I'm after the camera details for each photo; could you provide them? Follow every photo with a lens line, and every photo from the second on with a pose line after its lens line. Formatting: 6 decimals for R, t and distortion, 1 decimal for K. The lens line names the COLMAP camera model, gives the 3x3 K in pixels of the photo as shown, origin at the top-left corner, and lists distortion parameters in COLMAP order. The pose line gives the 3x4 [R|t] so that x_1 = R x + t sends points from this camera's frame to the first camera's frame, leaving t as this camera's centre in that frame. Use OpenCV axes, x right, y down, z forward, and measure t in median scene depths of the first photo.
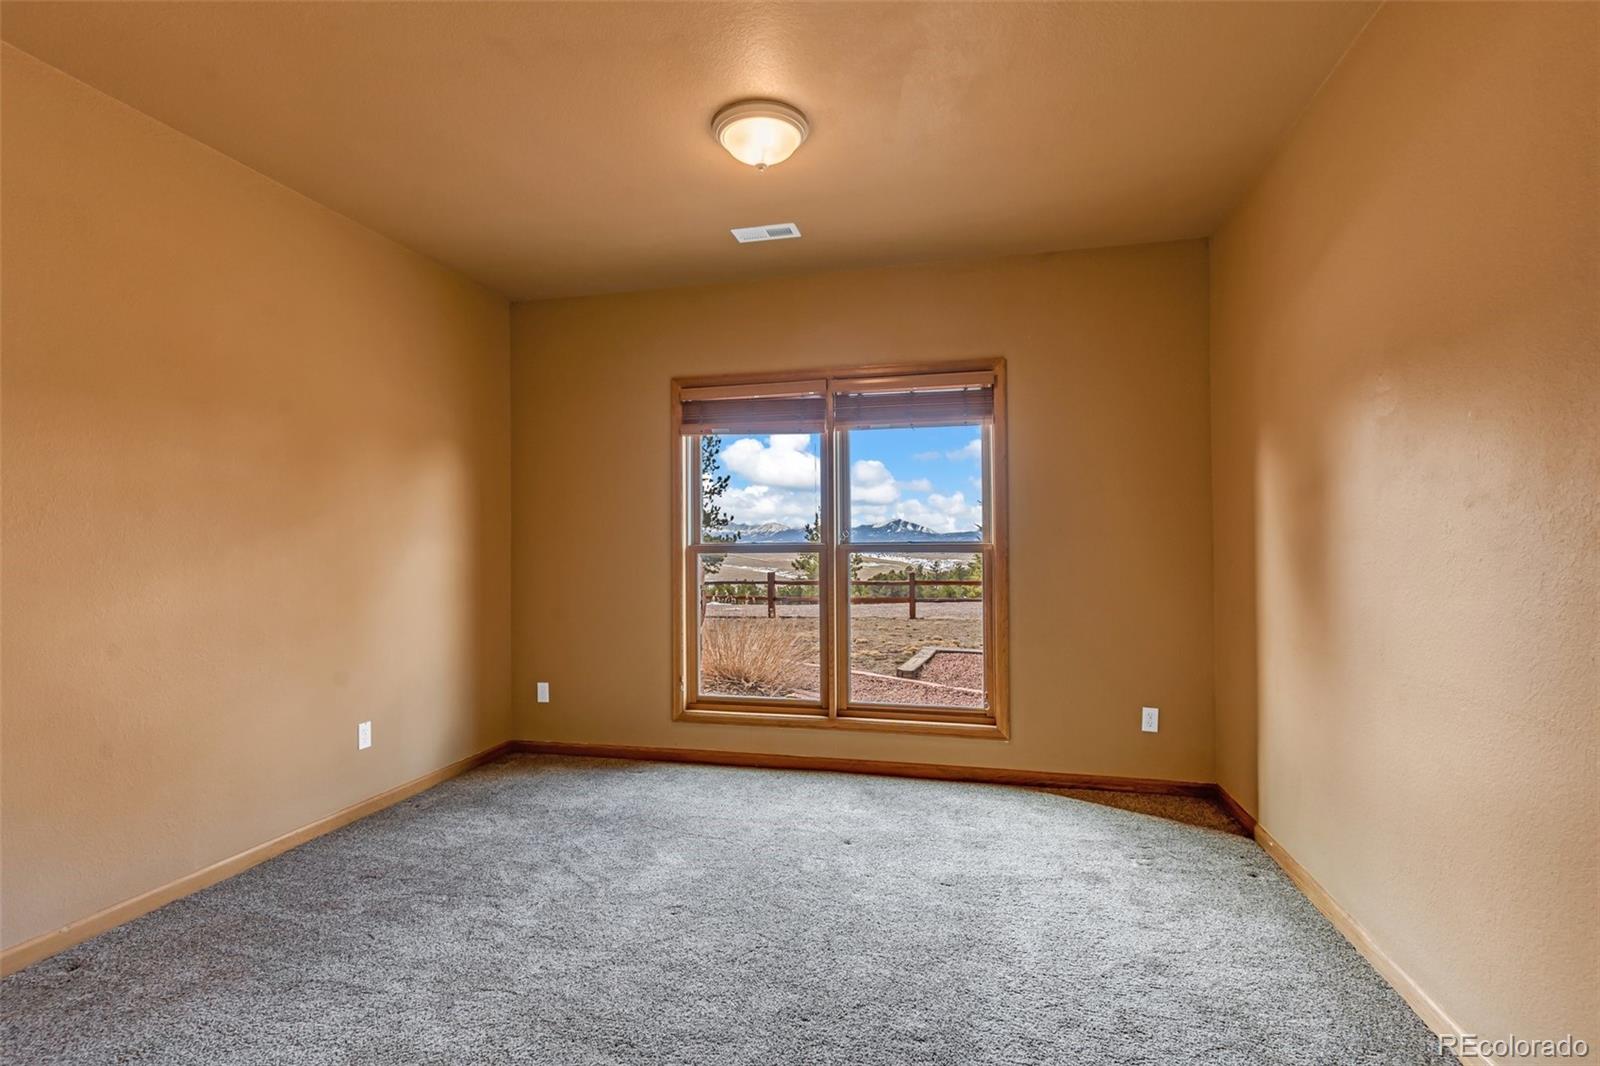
lens RADIAL K [[781.8, 0, 797.0], [0, 781.8, 556.6], [0, 0, 1]] dist [-0.028266, 0.000012]
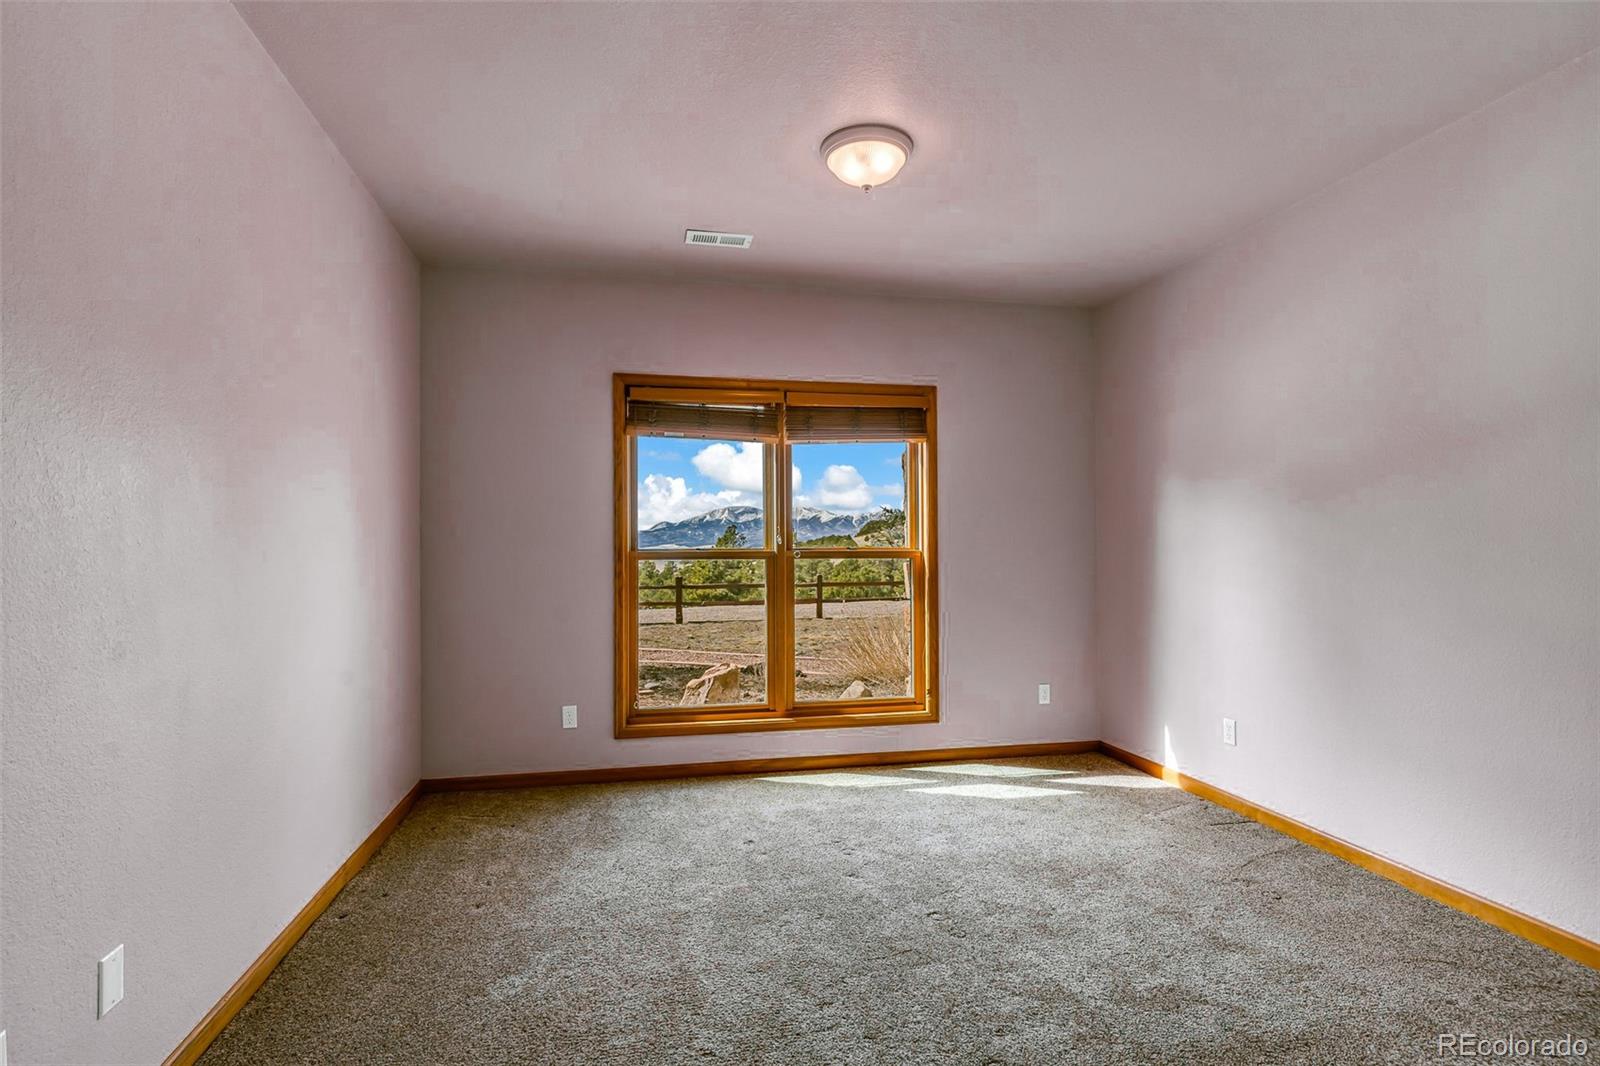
lens RADIAL K [[751.0, 0, 800.0], [0, 751.0, 533.0], [0, 0, 1]] dist [0.000263, -0.000066]
pose [[0.898429, 0.010251, 0.438999, -0.364605], [0.006324, 0.999322, -0.036278, -0.000059], [-0.439073, 0.035369, 0.897755, 0.092098]]
